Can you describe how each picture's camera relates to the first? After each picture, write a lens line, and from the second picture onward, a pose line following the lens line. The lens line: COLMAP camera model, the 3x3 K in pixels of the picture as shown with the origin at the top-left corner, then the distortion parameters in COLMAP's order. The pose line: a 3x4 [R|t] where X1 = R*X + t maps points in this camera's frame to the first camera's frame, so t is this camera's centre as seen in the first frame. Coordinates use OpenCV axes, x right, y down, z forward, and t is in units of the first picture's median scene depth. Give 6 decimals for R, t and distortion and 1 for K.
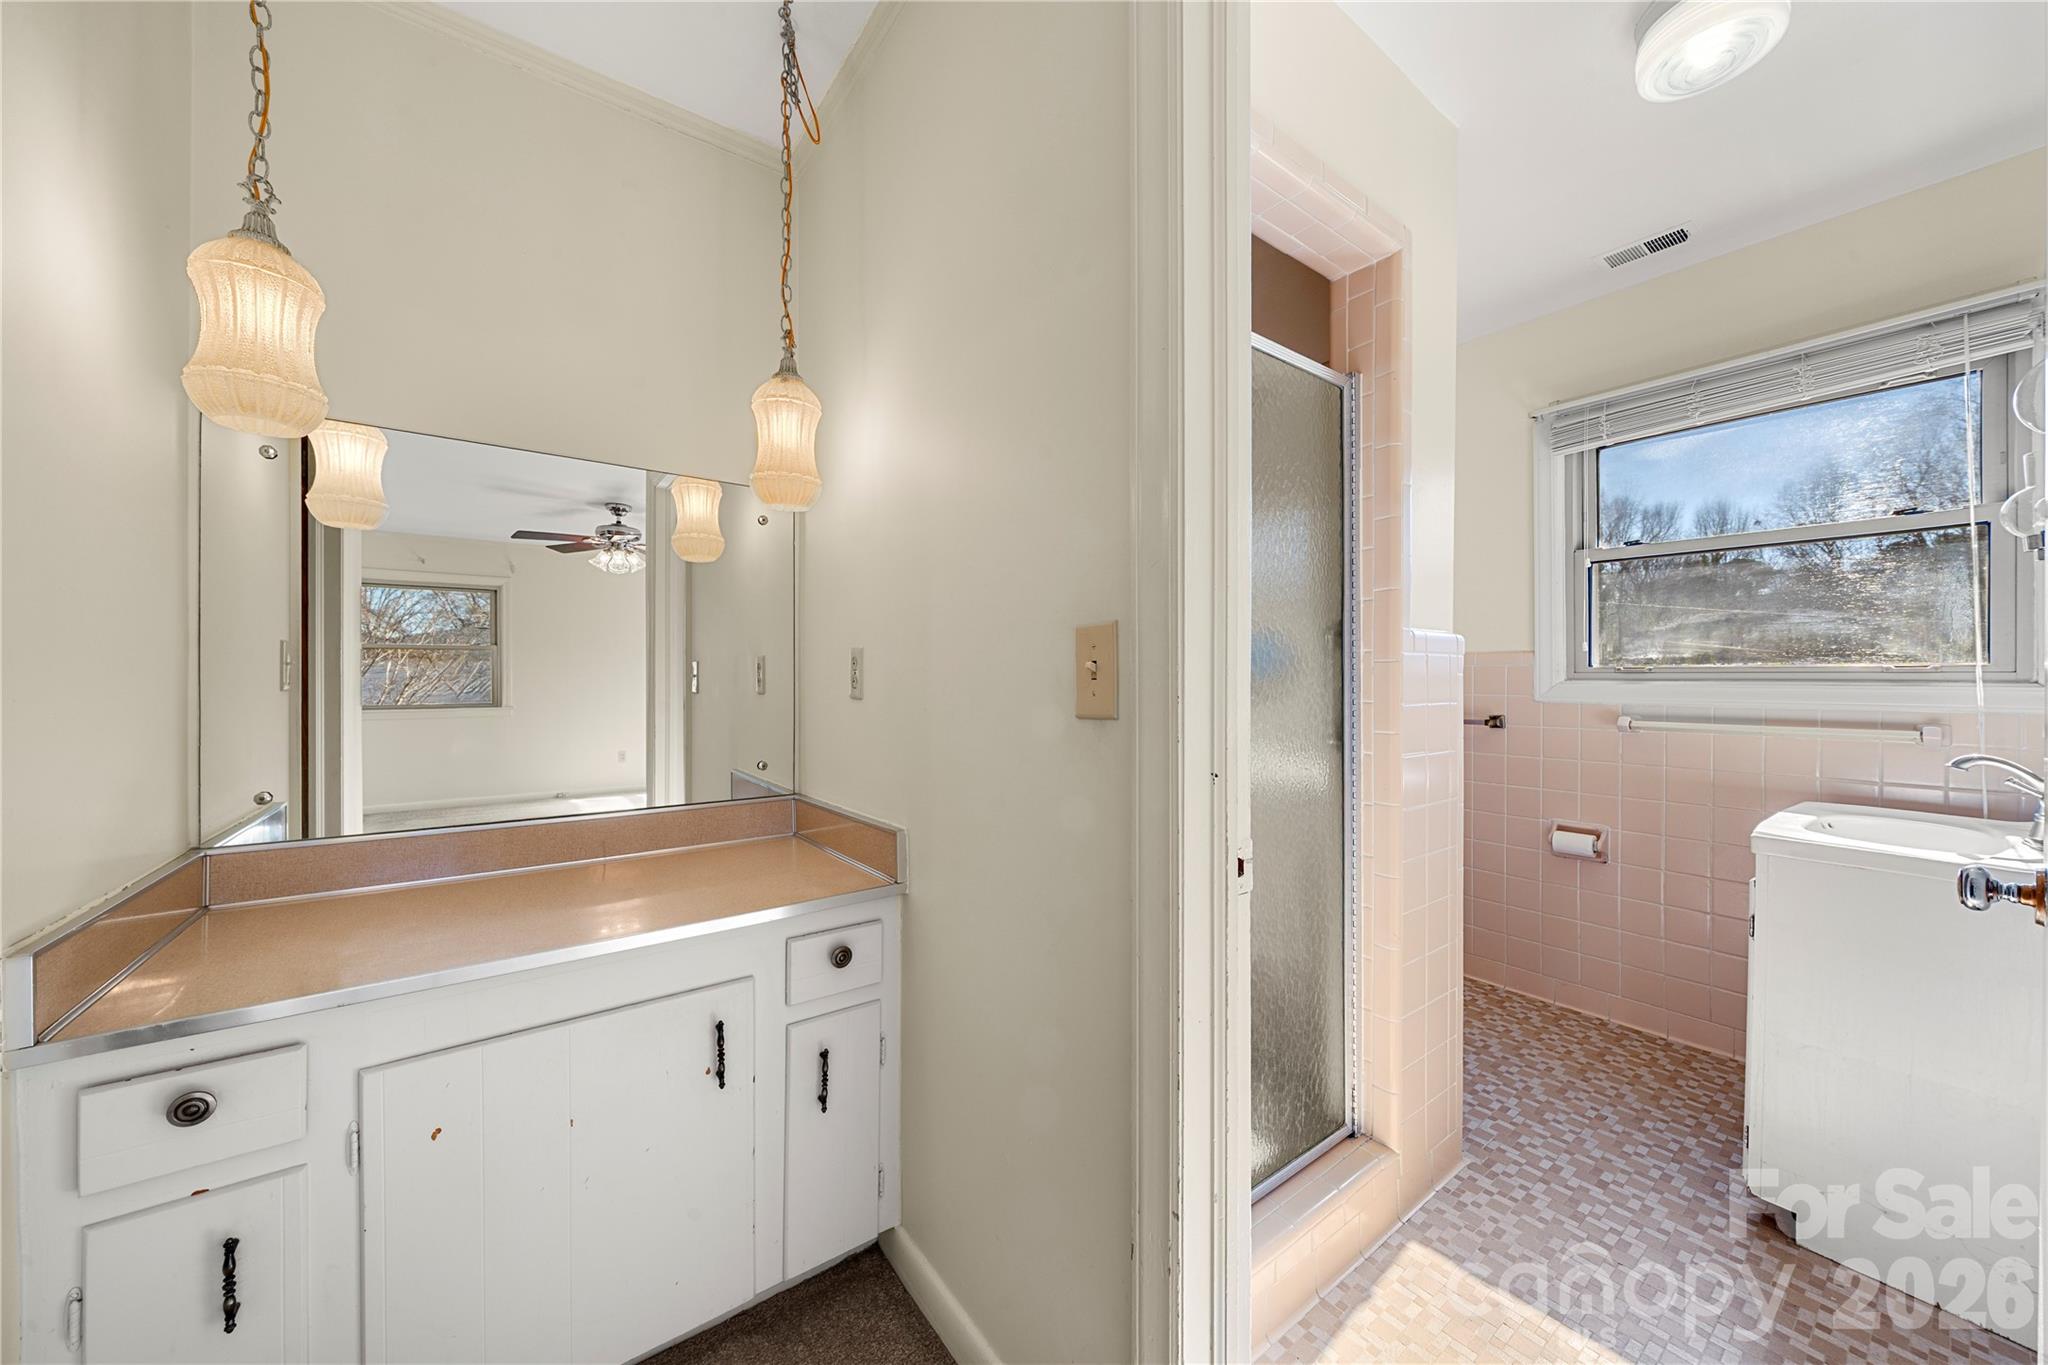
lens RADIAL K [[712.3, 0, 1042.7], [0, 712.3, 683.0], [0, 0, 1]] dist [-0.008450, 0.000938]
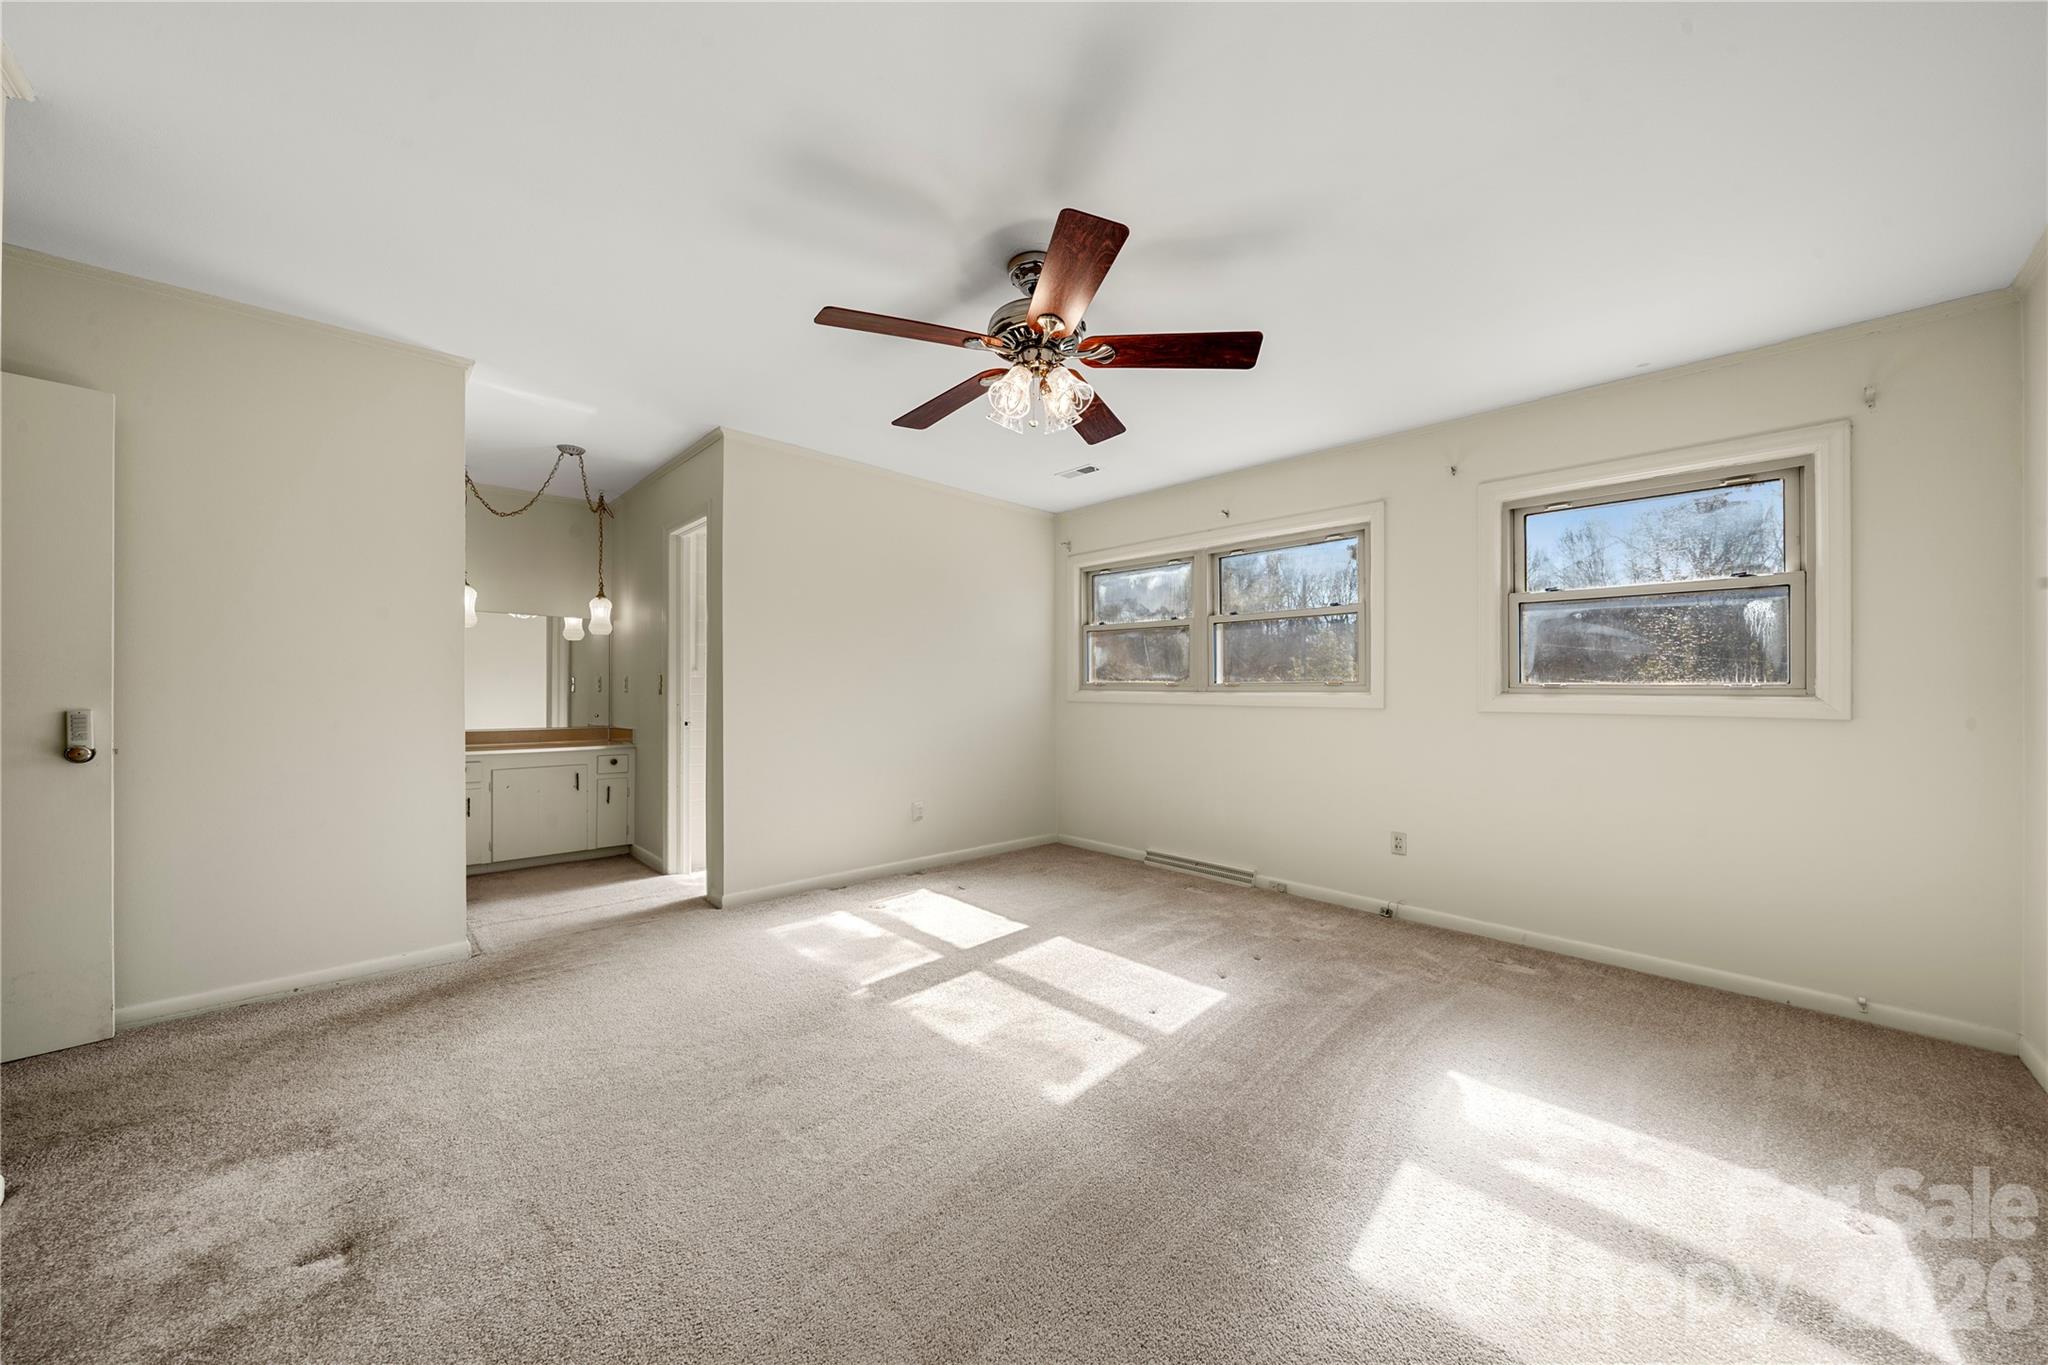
lens RADIAL K [[712.3, 0, 1013.1], [0, 712.3, 695.0], [0, 0, 1]] dist [-0.008450, 0.000938]
pose [[0.995392, 0.006038, 0.095696, 1.290871], [-0.006028, 0.999982, -0.000401, 0.032603], [-0.095697, -0.000177, 0.995411, -2.591665]]
